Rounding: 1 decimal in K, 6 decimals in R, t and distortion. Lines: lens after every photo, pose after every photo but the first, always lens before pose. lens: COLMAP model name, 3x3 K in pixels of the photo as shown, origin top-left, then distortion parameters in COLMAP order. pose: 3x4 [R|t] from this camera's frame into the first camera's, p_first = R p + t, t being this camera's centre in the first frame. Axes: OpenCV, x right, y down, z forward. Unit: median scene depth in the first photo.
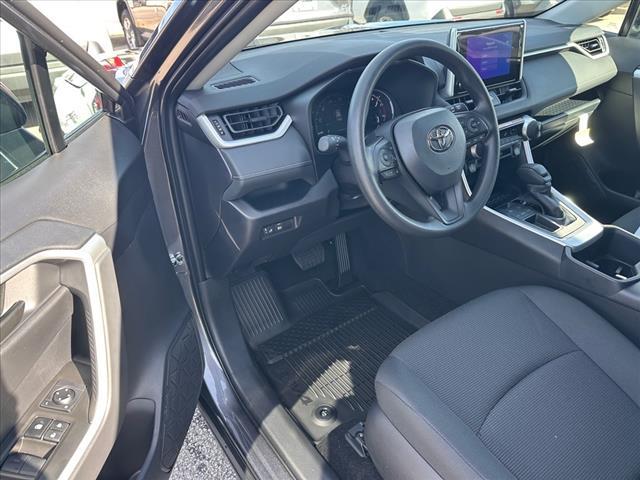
lens RADIAL K [[451.4, 0, 320.0], [0, 451.4, 240.0], [0, 0, 1]] dist [0.147242, 0.000638]
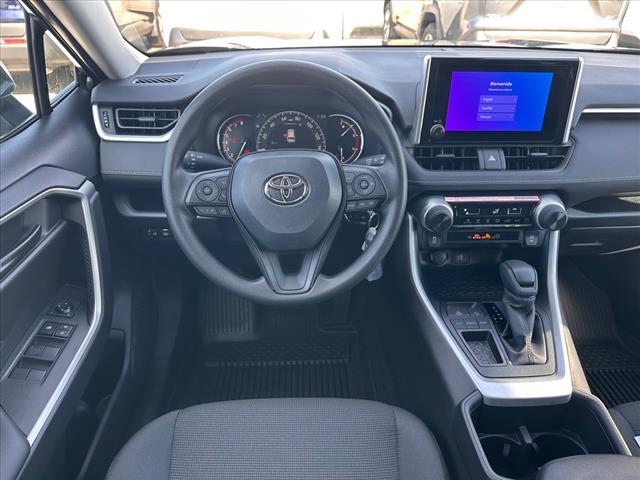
lens RADIAL K [[444.9, 0, 320.0], [0, 444.9, 240.0], [0, 0, 1]] dist [0.005614, 0.002242]
pose [[0.825295, 0.321784, -0.464051, 0.657490], [-0.304913, 0.945601, 0.113427, -0.233877], [0.475307, 0.047885, 0.878516, 0.355913]]
